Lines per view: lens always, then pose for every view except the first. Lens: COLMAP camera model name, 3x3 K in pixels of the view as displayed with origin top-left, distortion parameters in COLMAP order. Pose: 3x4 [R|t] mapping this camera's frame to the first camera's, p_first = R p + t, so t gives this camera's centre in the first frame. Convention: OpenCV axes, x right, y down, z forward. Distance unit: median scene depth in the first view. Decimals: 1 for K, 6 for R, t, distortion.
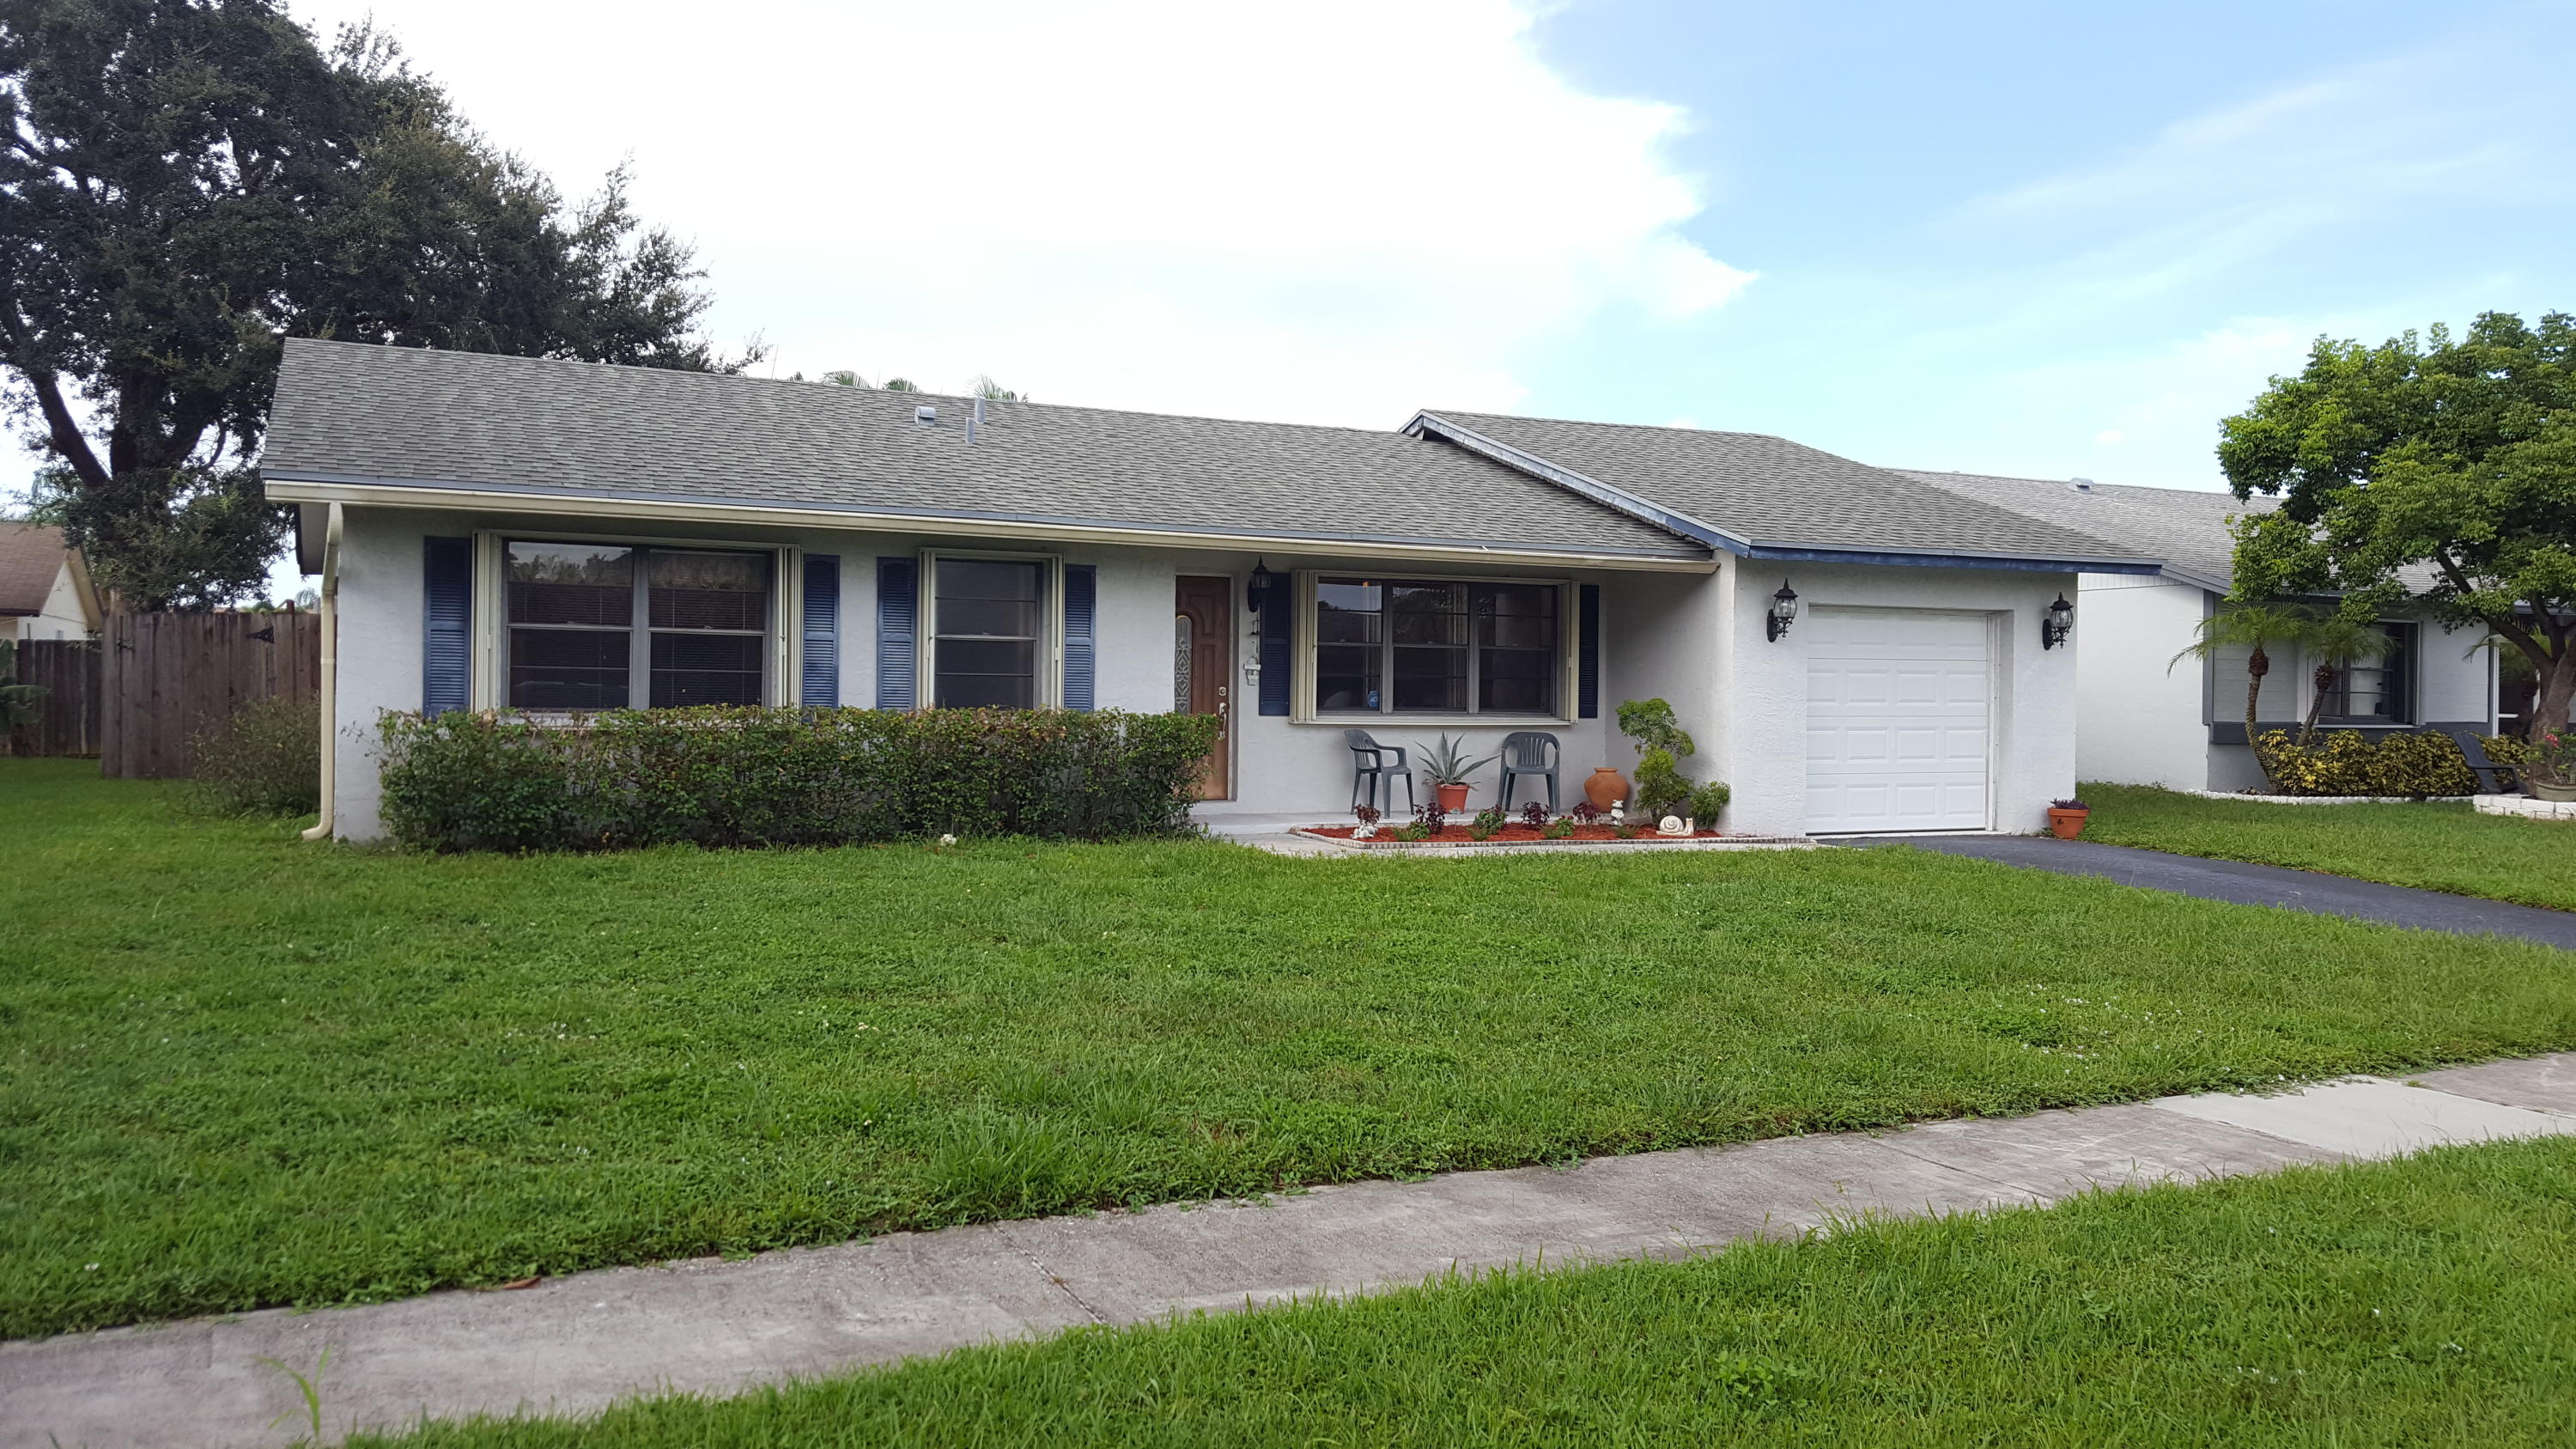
lens RADIAL K [[1923.8, 0, 1277.9], [0, 1923.8, 701.4], [0, 0, 1]] dist [0.092785, -0.096074]
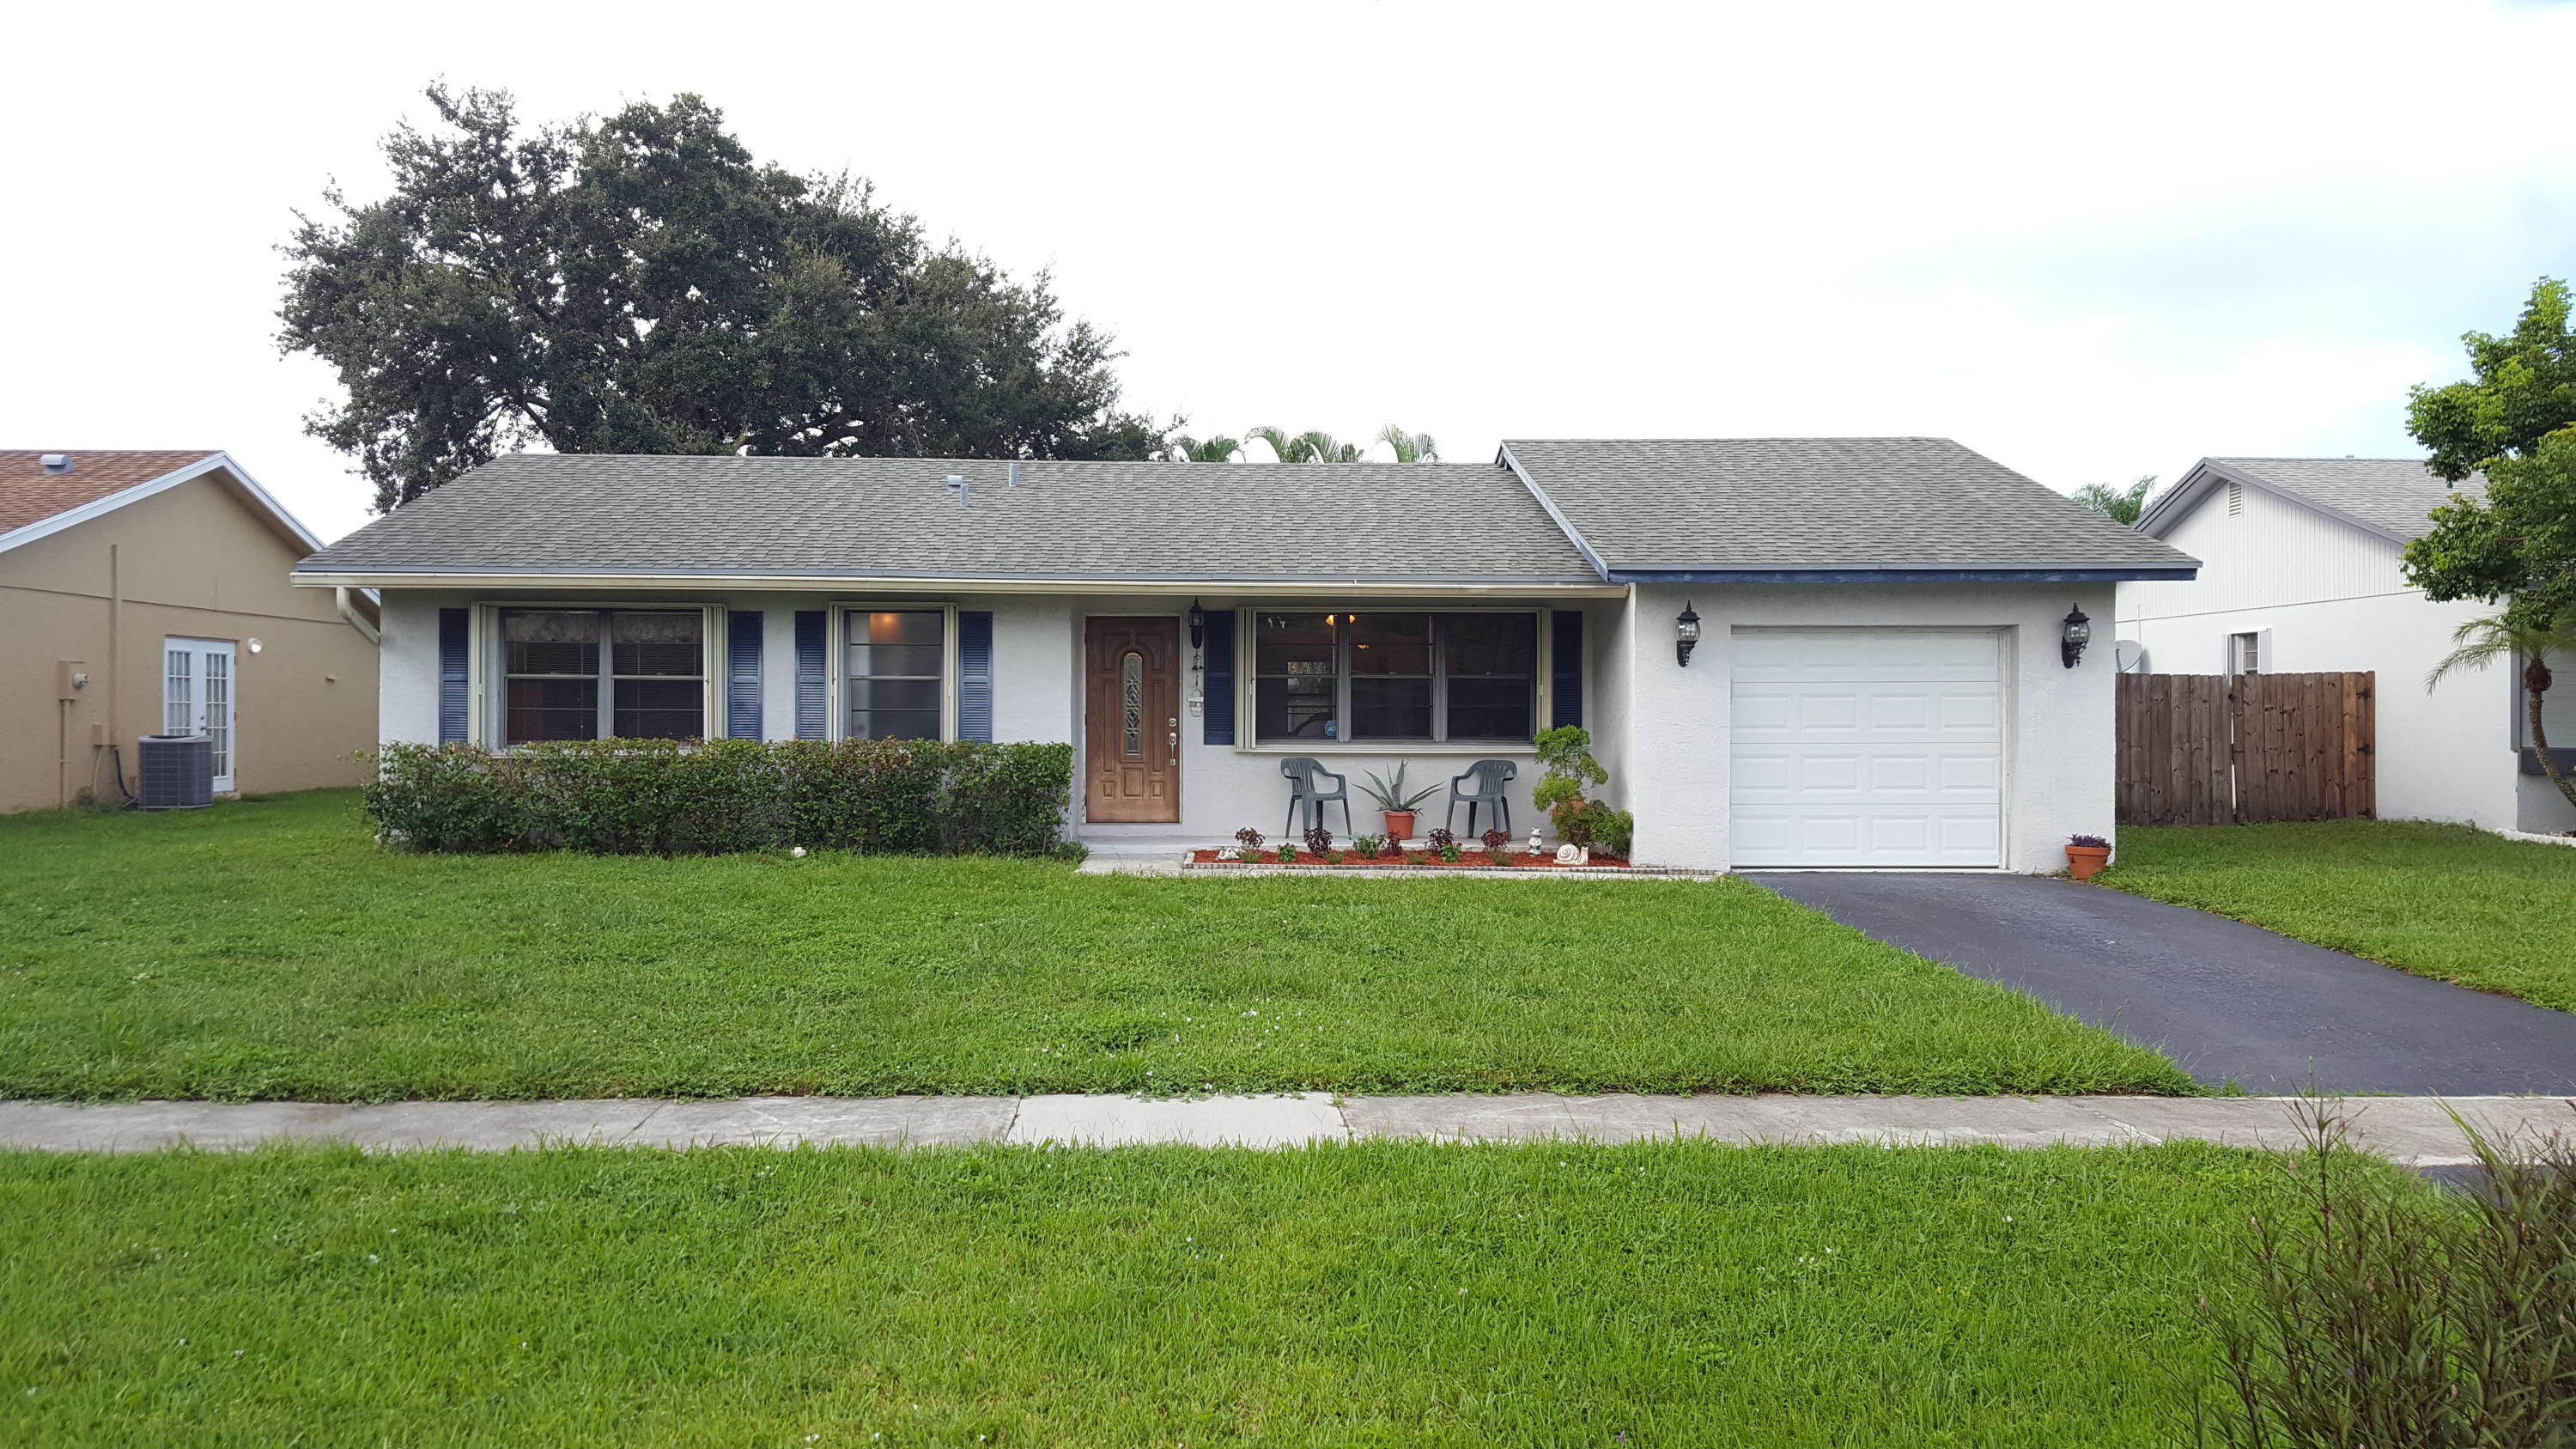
lens RADIAL K [[1923.8, 0, 1275.1], [0, 1923.8, 715.6], [0, 0, 1]] dist [0.092785, -0.096074]
pose [[0.911757, -0.009627, -0.410617, 0.467612], [0.006297, 0.999935, -0.009462, 0.001658], [0.410682, 0.006041, 0.911759, 0.038841]]
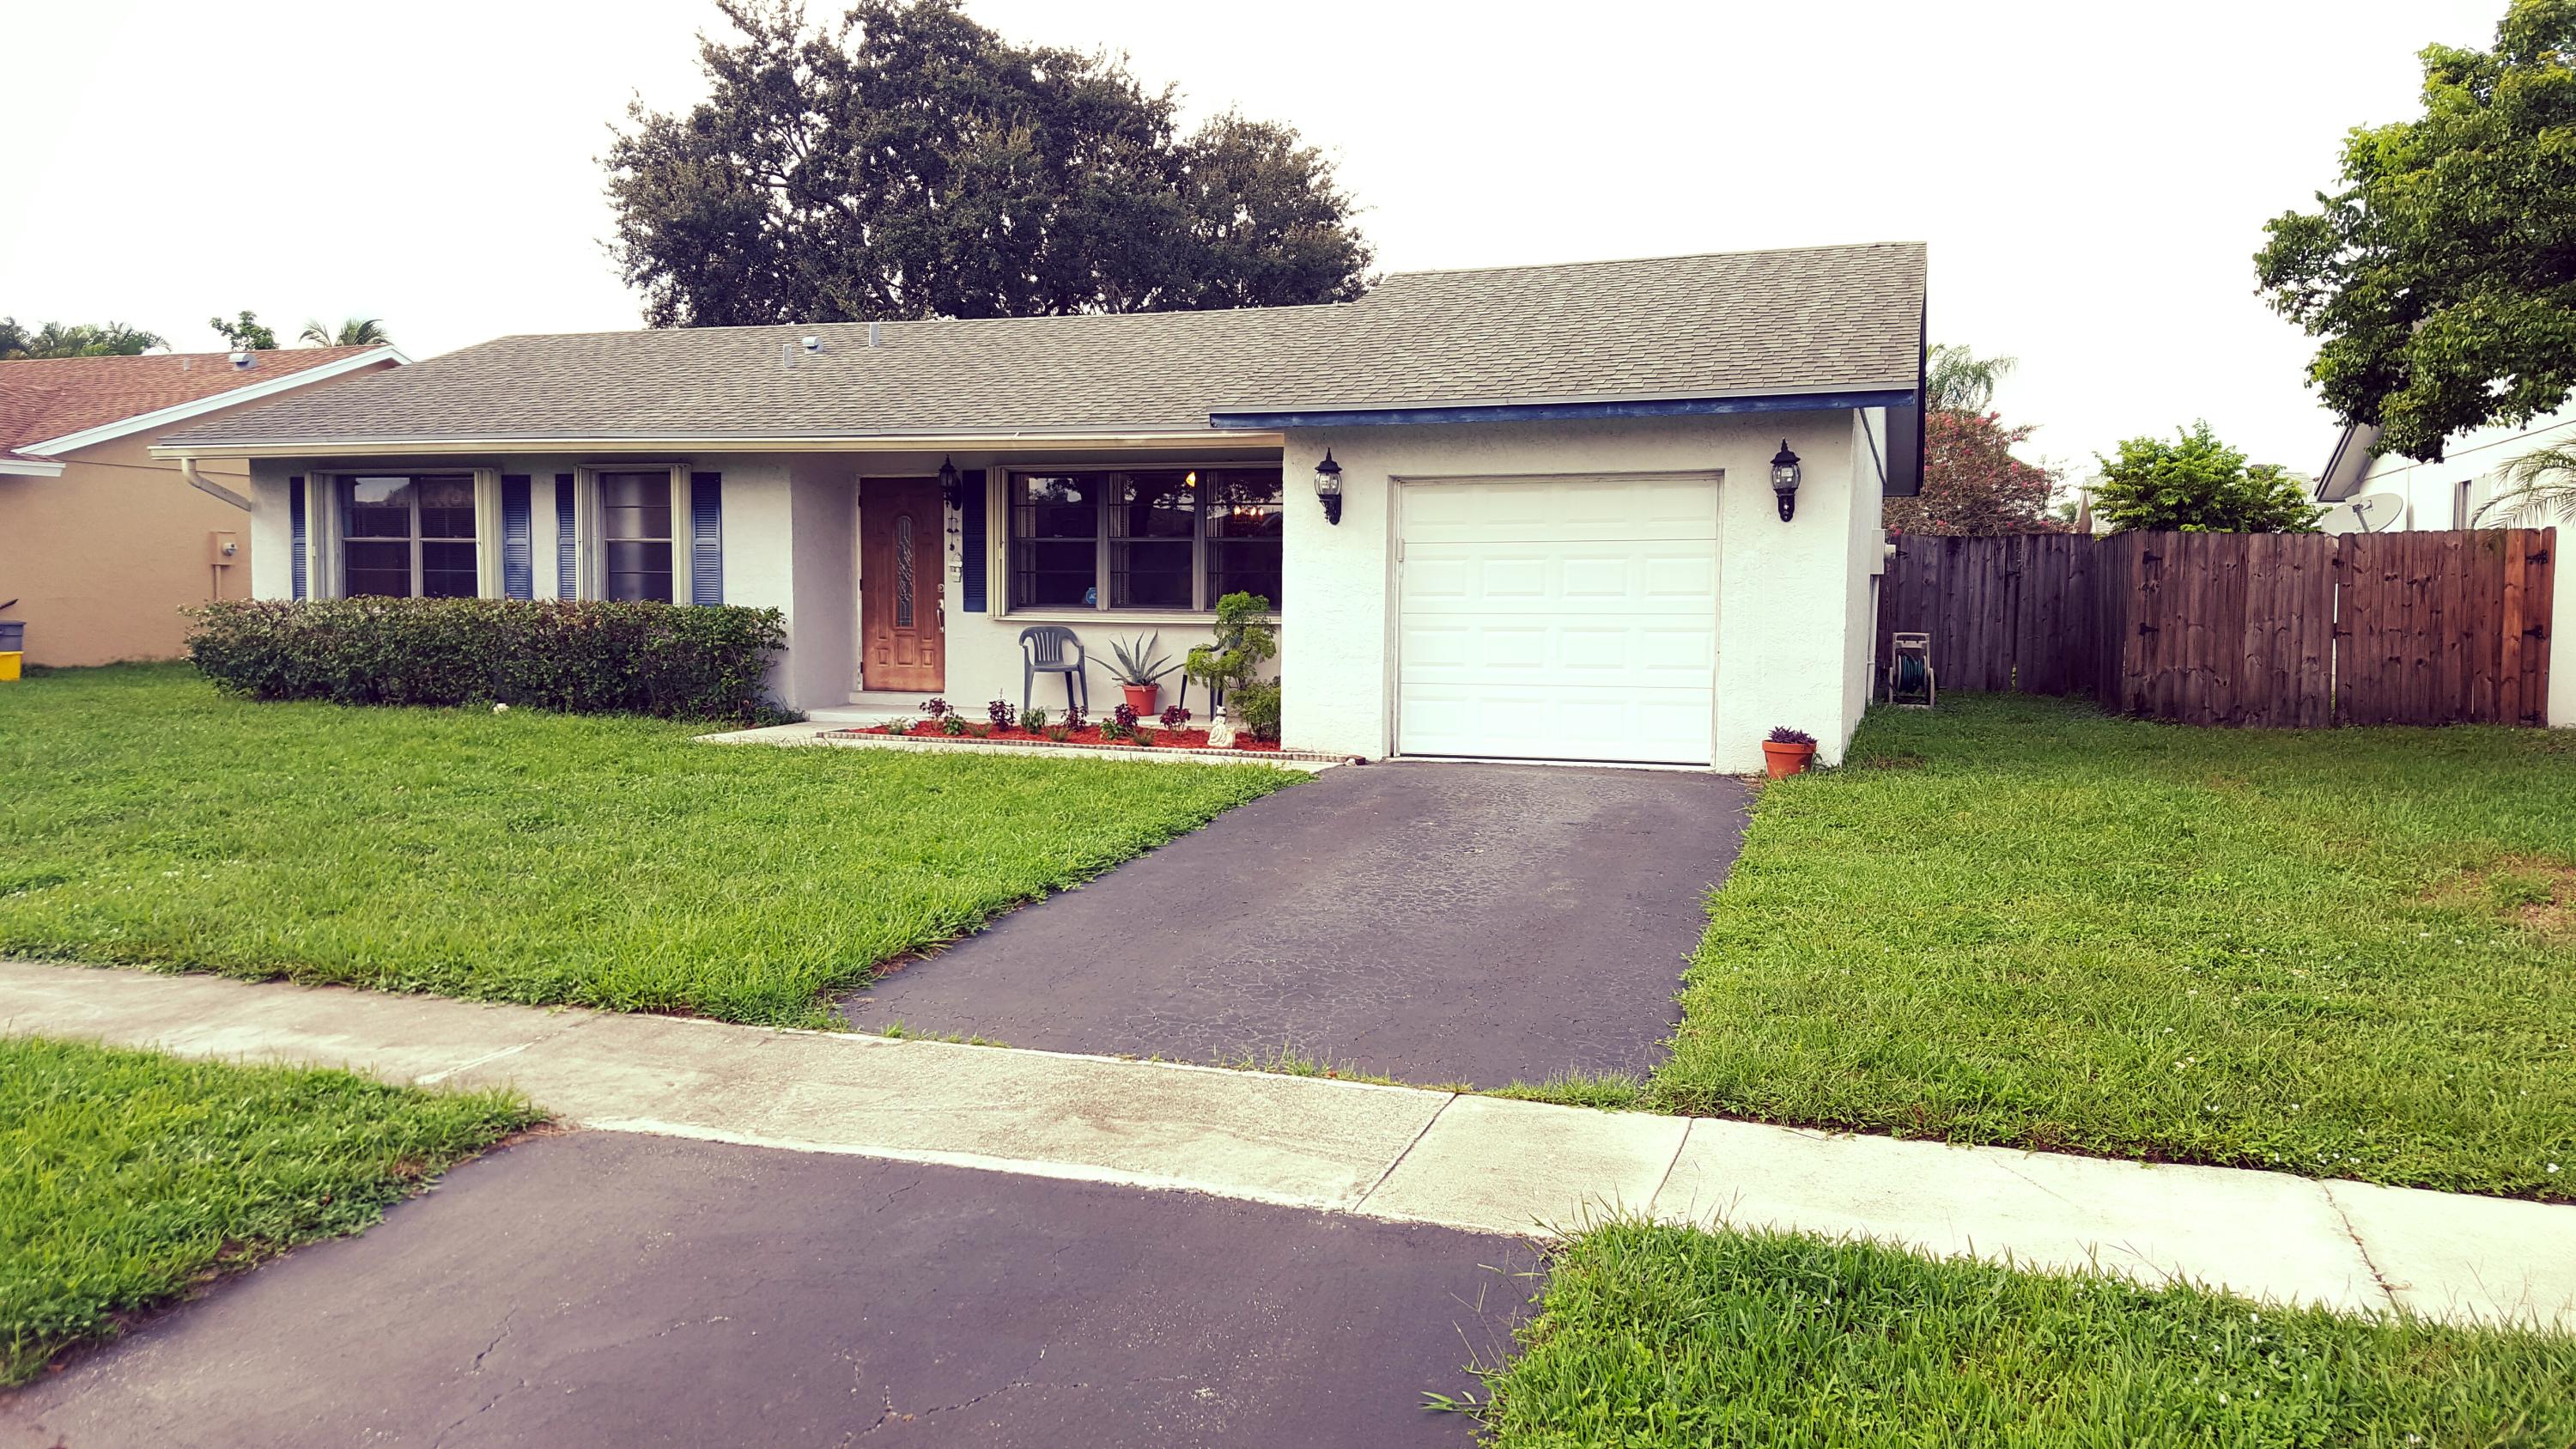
lens RADIAL K [[1923.8, 0, 1278.7], [0, 1923.8, 717.5], [0, 0, 1]] dist [0.092785, -0.096074]
pose [[0.710122, 0.039027, -0.702996, 0.835884], [-0.003497, 0.998646, 0.051907, 0.010080], [0.704070, -0.034402, 0.709297, 0.388112]]
